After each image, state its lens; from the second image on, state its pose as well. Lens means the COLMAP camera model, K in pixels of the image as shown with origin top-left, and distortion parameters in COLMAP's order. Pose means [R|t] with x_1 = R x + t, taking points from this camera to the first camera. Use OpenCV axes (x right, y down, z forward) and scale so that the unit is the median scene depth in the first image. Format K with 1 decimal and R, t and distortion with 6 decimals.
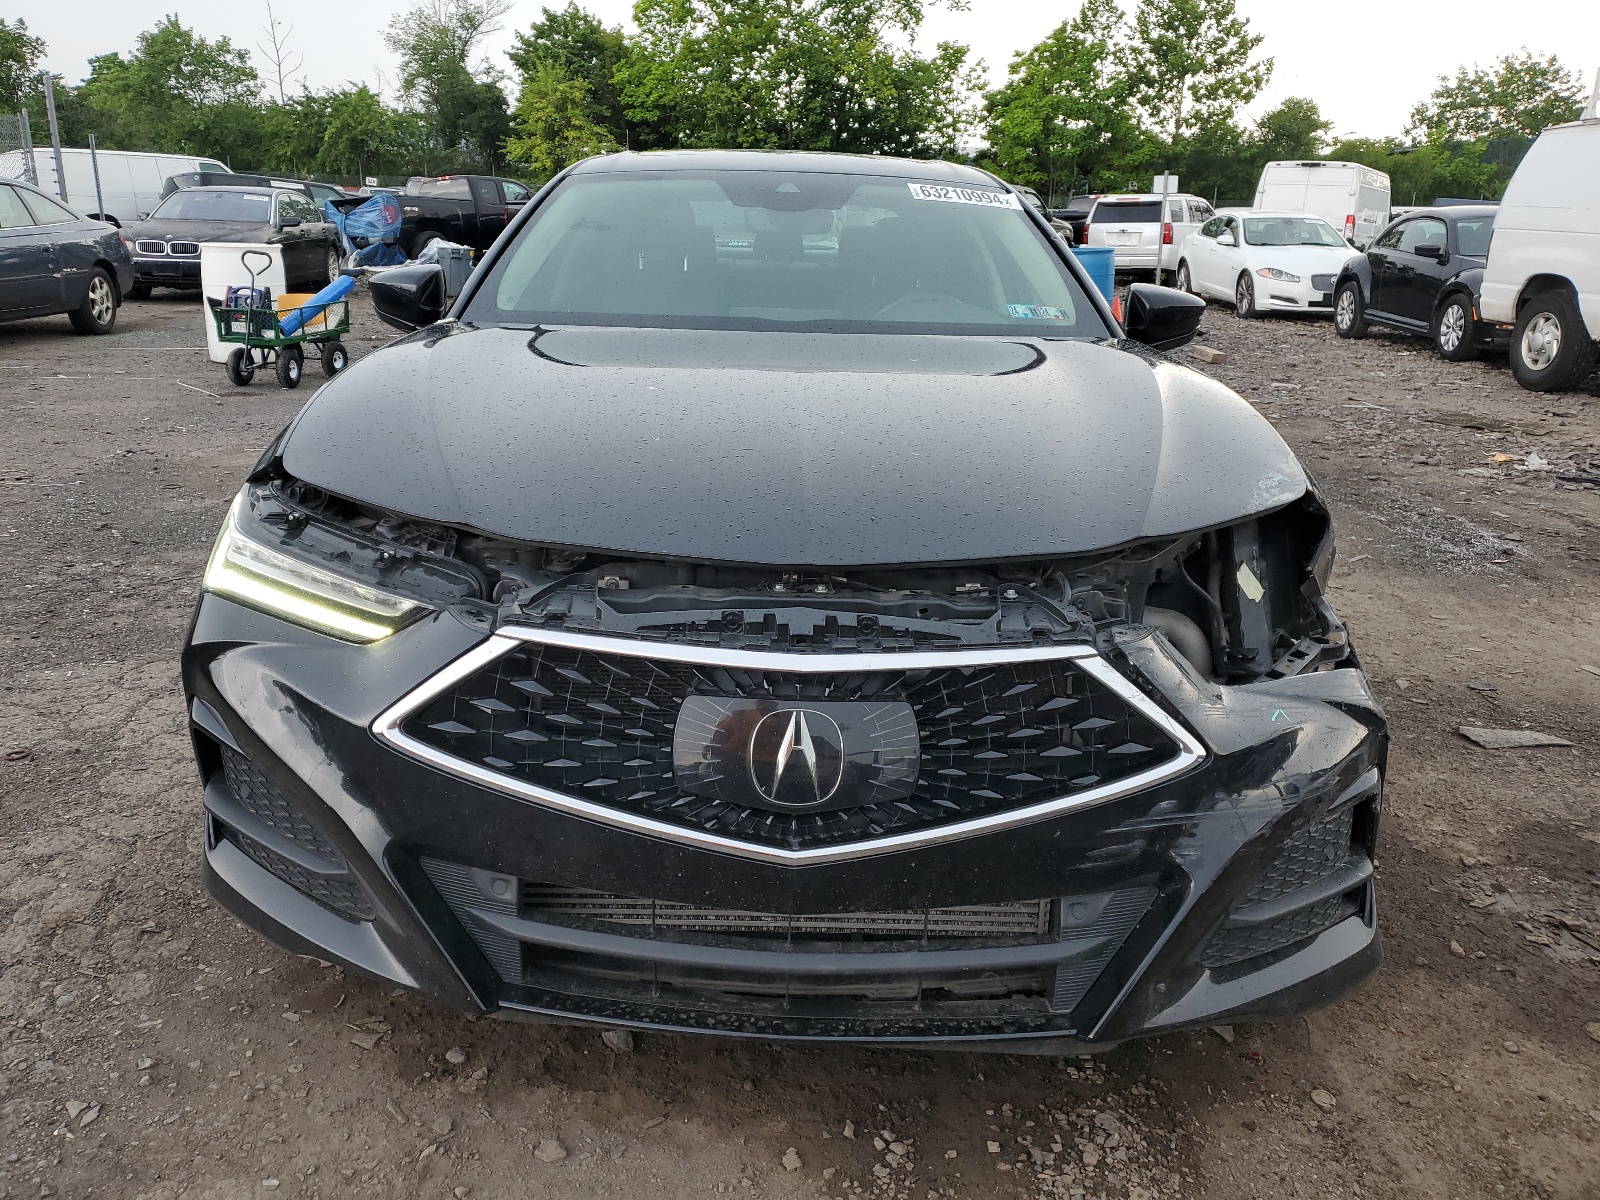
lens RADIAL K [[1265.5, 0, 800.0], [0, 1265.5, 600.0], [0, 0, 1]] dist [0.146108, -0.282824]
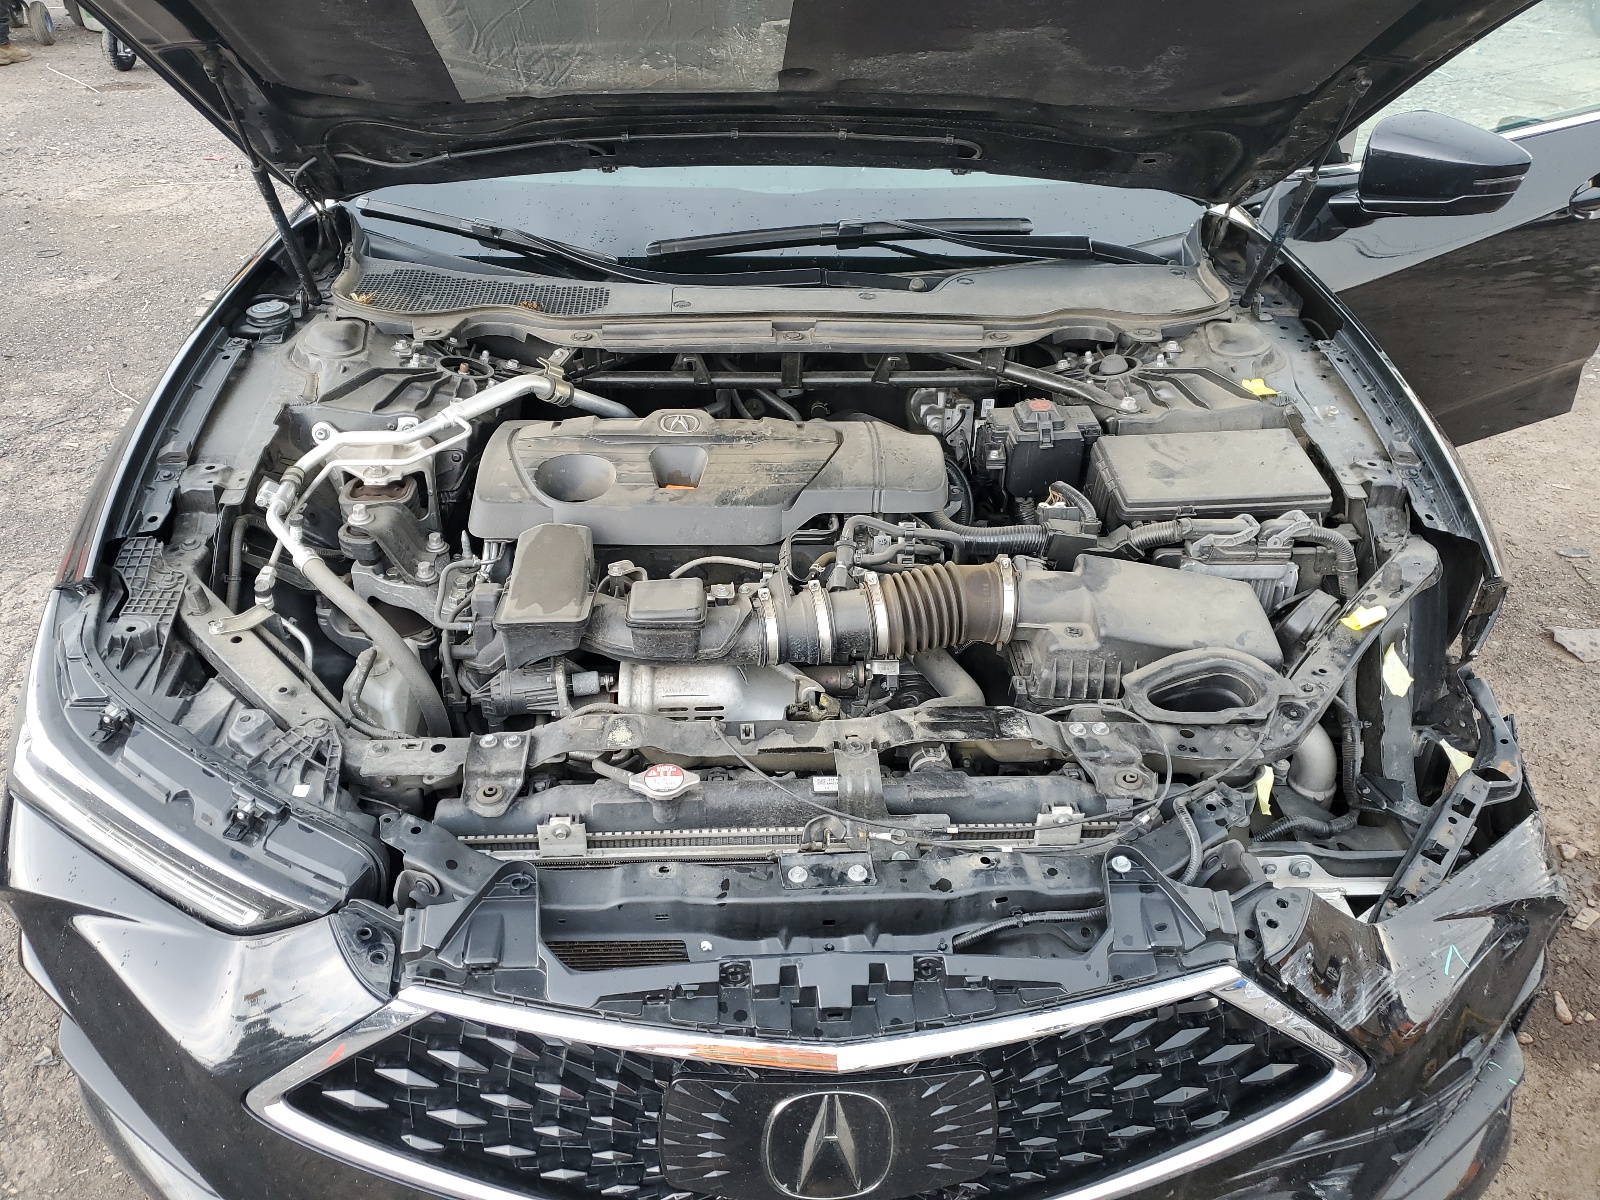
lens RADIAL K [[1277.6, 0, 800.0], [0, 1277.6, 600.0], [0, 0, 1]] dist [0.008039, 0.004994]
pose [[0.999717, -0.019107, 0.014162, -0.021180], [0.014080, 0.955370, 0.295077, -0.351867], [-0.019168, -0.294794, 0.955368, 0.350345]]
